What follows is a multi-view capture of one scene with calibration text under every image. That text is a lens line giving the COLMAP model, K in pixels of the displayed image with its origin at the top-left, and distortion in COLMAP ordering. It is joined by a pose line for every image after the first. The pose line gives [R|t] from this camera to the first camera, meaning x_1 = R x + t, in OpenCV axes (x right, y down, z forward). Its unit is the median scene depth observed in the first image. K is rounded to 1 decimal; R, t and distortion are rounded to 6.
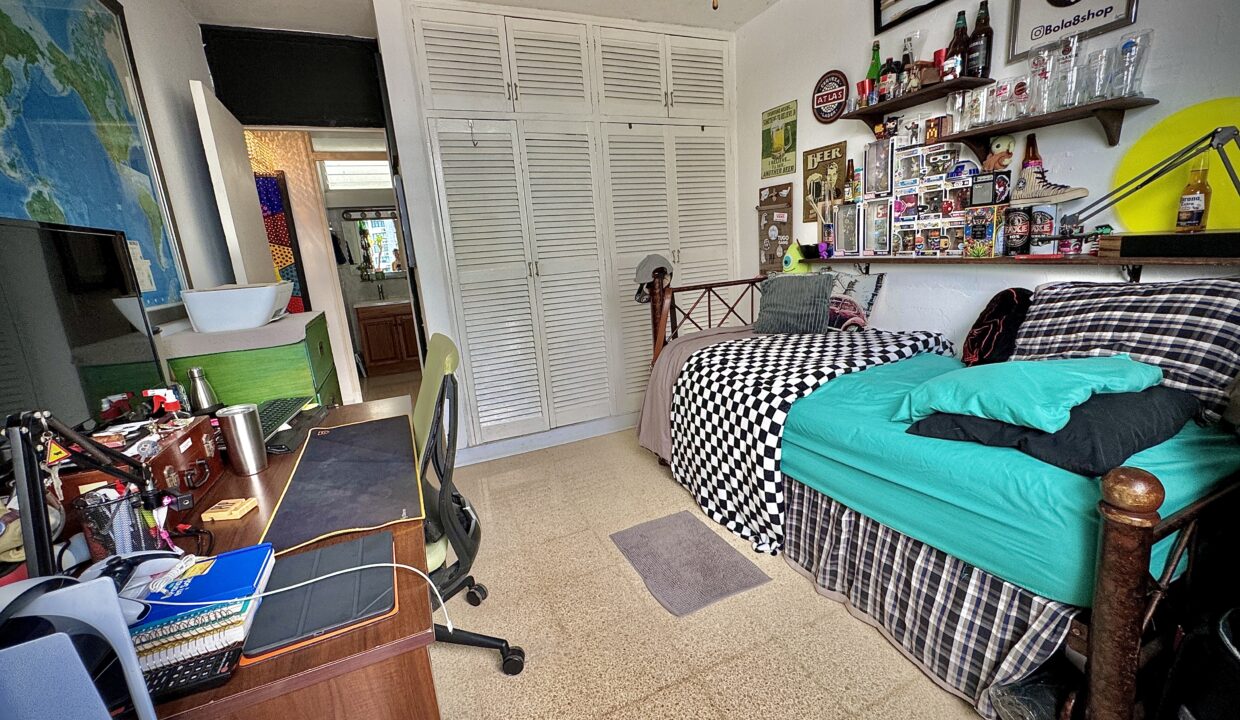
lens RADIAL K [[493.8, 0, 619.4], [0, 493.8, 357.0], [0, 0, 1]] dist [-0.006340, 0.001360]
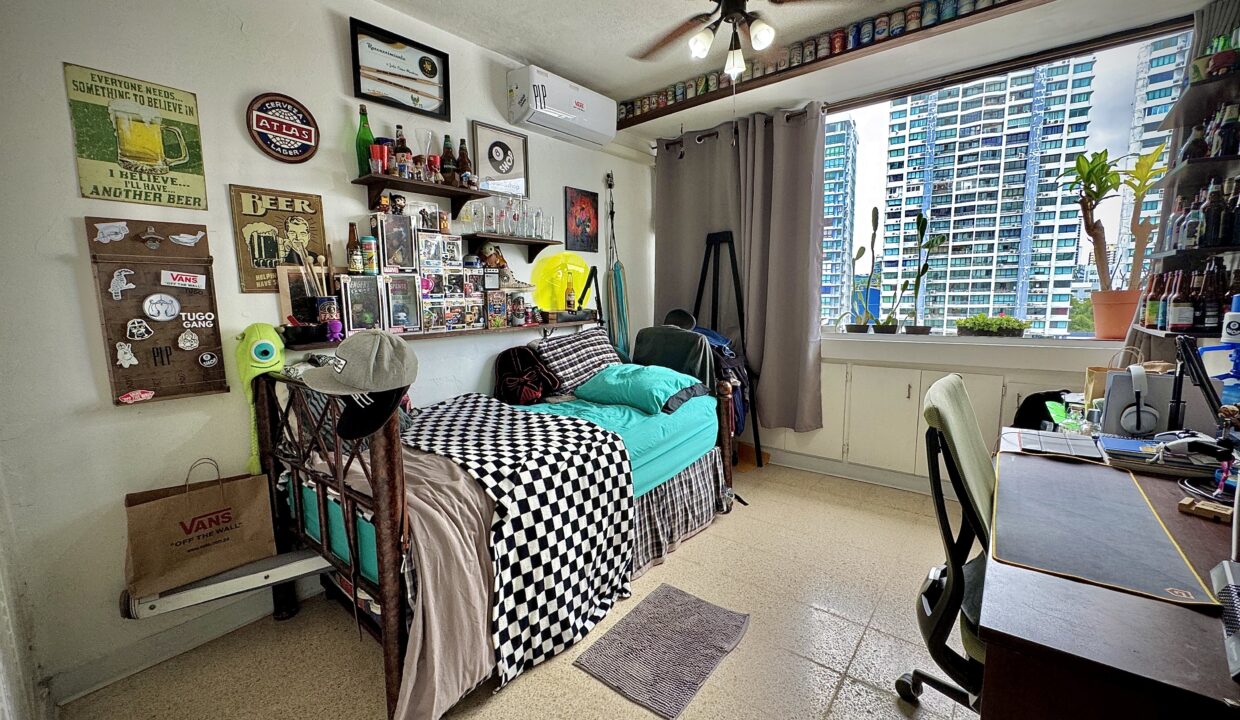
lens RADIAL K [[493.8, 0, 614.8], [0, 493.8, 359.6], [0, 0, 1]] dist [-0.006340, 0.001360]
pose [[-0.460901, -0.034311, 0.886788, -0.512152], [0.252095, 0.953026, 0.167898, -0.220782], [-0.850893, 0.300939, -0.430601, 1.112878]]
